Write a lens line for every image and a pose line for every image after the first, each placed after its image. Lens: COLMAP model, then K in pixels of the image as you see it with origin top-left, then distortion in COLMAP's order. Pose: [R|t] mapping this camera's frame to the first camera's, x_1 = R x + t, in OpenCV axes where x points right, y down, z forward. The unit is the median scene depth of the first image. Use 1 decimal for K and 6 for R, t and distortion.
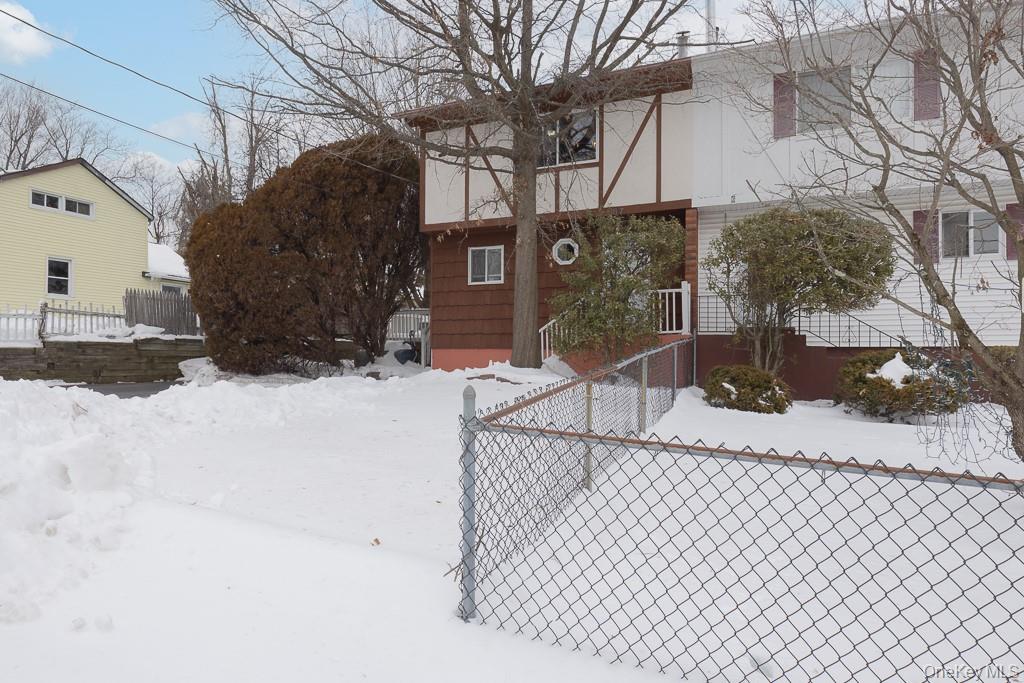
lens RADIAL K [[603.0, 0, 507.6], [0, 603.0, 347.4], [0, 0, 1]] dist [0.039923, 0.000348]
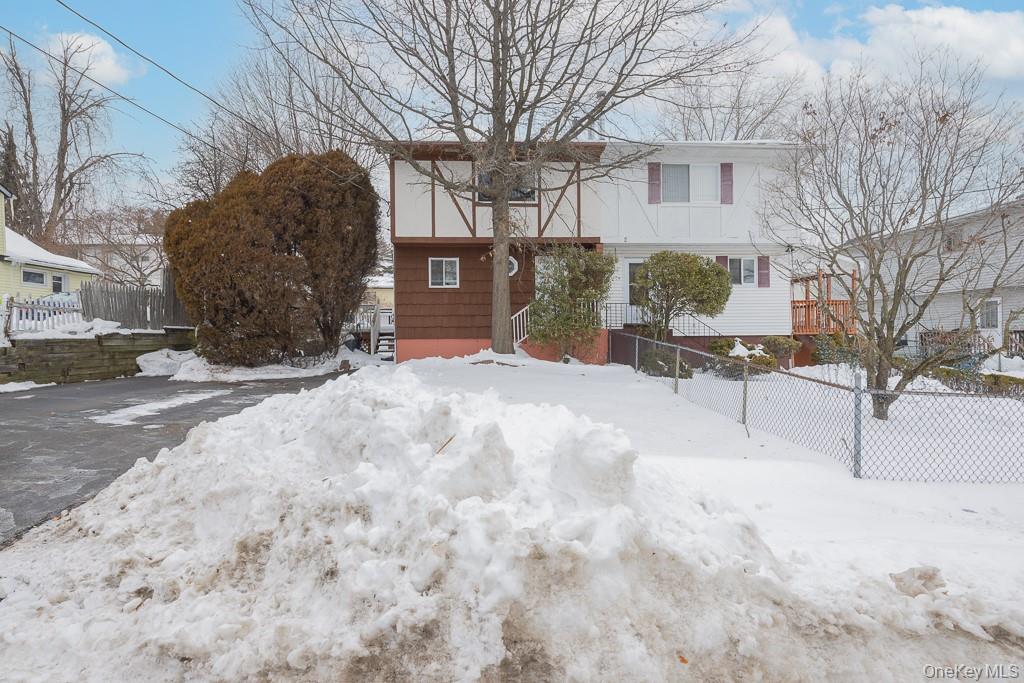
lens RADIAL K [[487.5, 0, 514.1], [0, 487.5, 335.7], [0, 0, 1]] dist [0.033580, 0.000012]
pose [[0.895994, -0.012549, 0.443889, -0.376903], [0.005329, 0.999833, 0.017509, -0.022292], [-0.444034, -0.013322, 0.895911, 0.015653]]
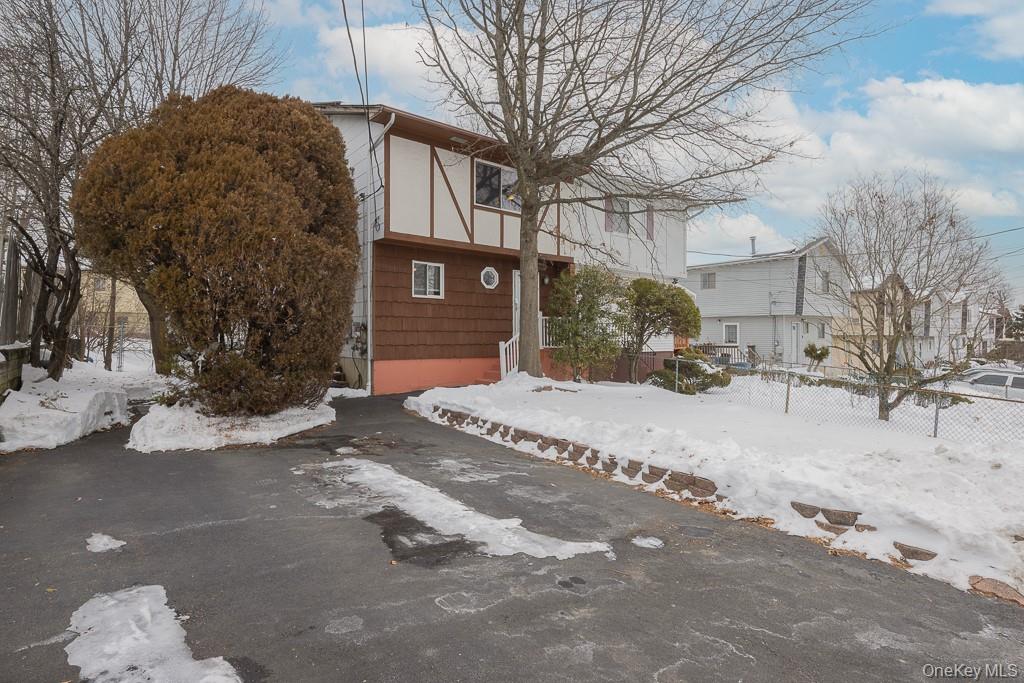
lens RADIAL K [[487.5, 0, 514.3], [0, 487.5, 338.5], [0, 0, 1]] dist [0.033580, 0.000012]
pose [[0.461741, -0.008382, 0.886975, -0.760697], [-0.019136, 0.999629, 0.019408, -0.055608], [-0.886808, -0.025934, 0.461409, 0.489052]]
